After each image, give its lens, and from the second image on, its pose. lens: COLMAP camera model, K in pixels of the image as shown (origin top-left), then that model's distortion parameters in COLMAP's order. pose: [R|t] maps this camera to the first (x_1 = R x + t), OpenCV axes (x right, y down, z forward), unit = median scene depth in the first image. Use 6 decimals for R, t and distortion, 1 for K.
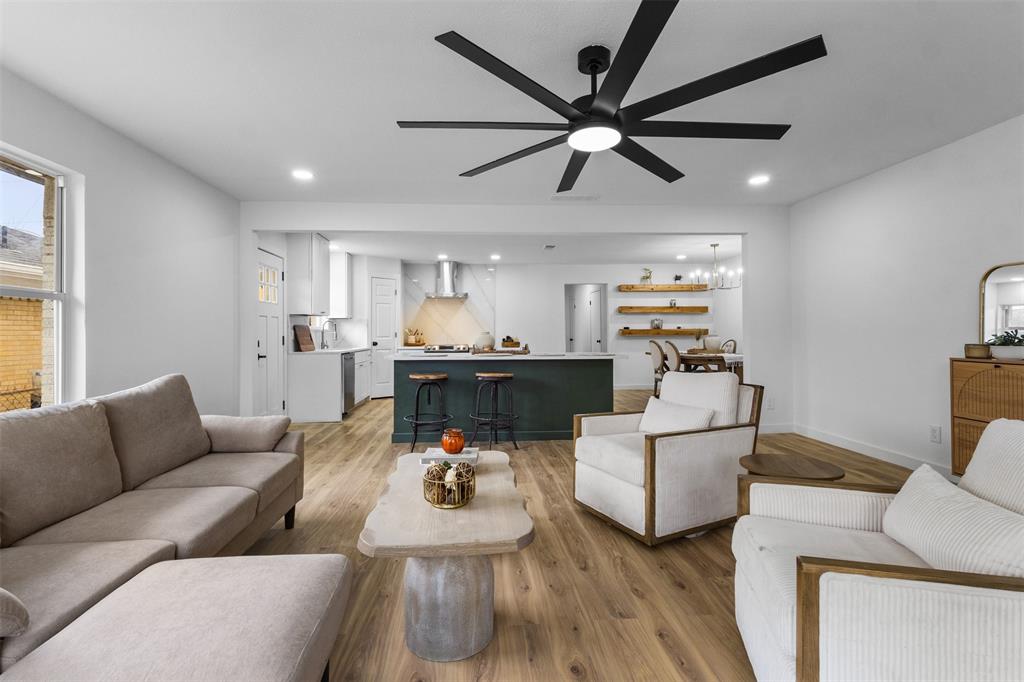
lens RADIAL K [[488.3, 0, 509.3], [0, 488.3, 329.5], [0, 0, 1]] dist [0.000516, 0.000160]
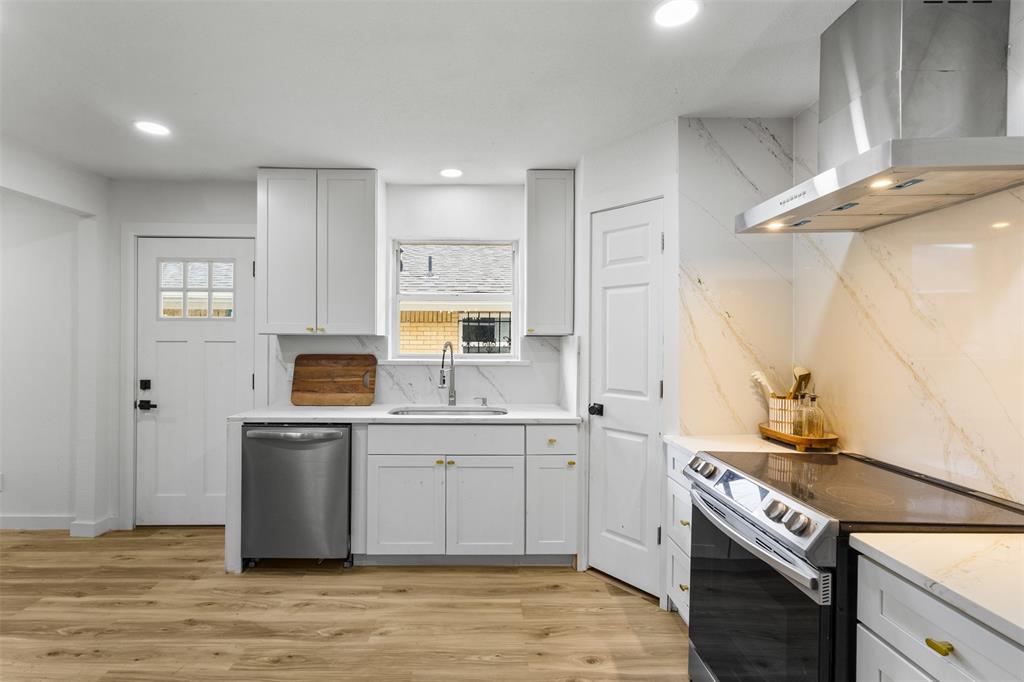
lens RADIAL K [[485.8, 0, 485.5], [0, 485.8, 339.6], [0, 0, 1]] dist [0.002255, -0.000041]
pose [[-0.077163, 0.008331, -0.996984, 0.058416], [0.005135, 0.999955, 0.007958, -0.020165], [0.997005, -0.004506, -0.077203, 0.876505]]
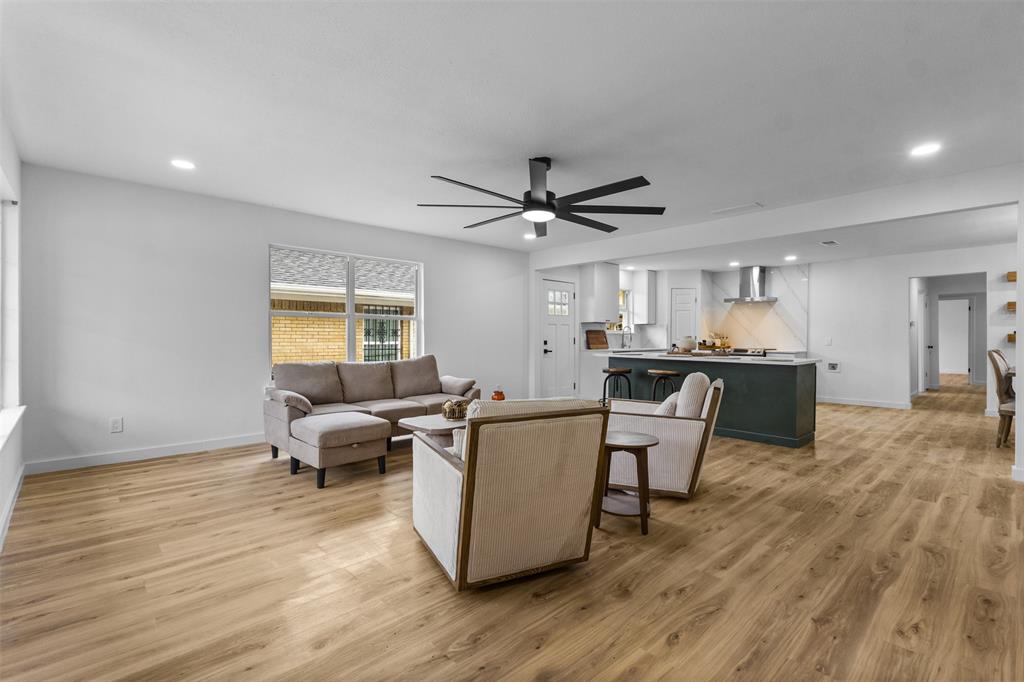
lens RADIAL K [[474.4, 0, 512.0], [0, 474.4, 341.0], [0, 0, 1]] dist [0.010035, 0.000388]
pose [[0.622953, 0.015523, -0.782105, 0.342544], [-0.001031, 0.999819, 0.019024, -0.002566], [0.782259, -0.011045, 0.622856, -0.009657]]
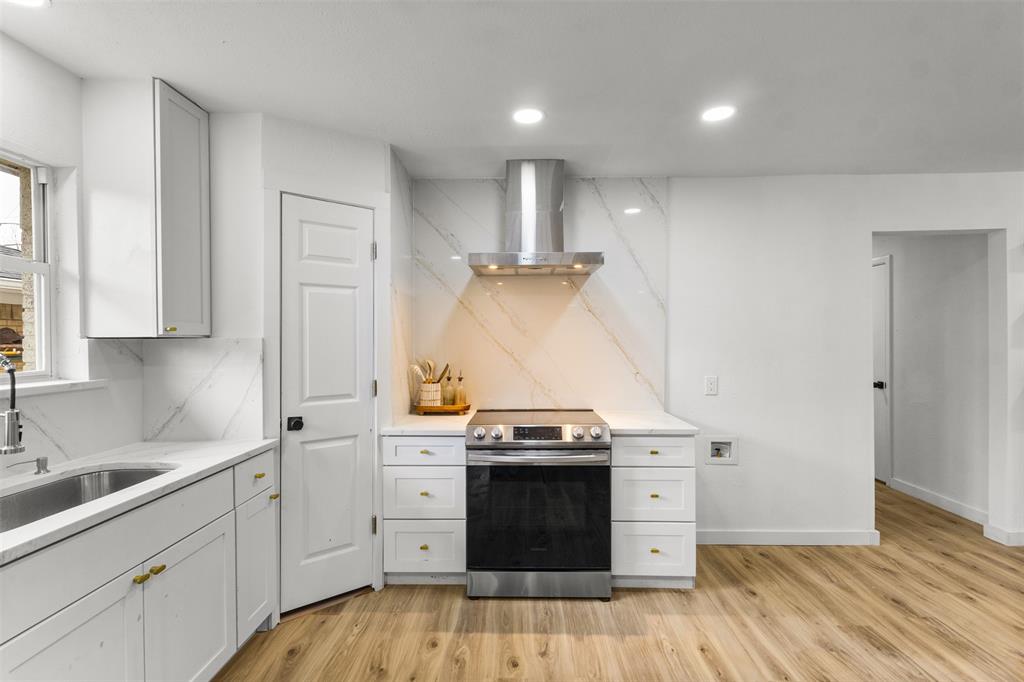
lens RADIAL K [[474.4, 0, 512.0], [0, 474.4, 341.0], [0, 0, 1]] dist [0.010035, 0.000388]
pose [[0.993973, 0.002793, -0.109586, -0.107492], [-0.001422, 0.999920, 0.012593, -0.021763], [0.109612, -0.012362, 0.993898, 0.677680]]
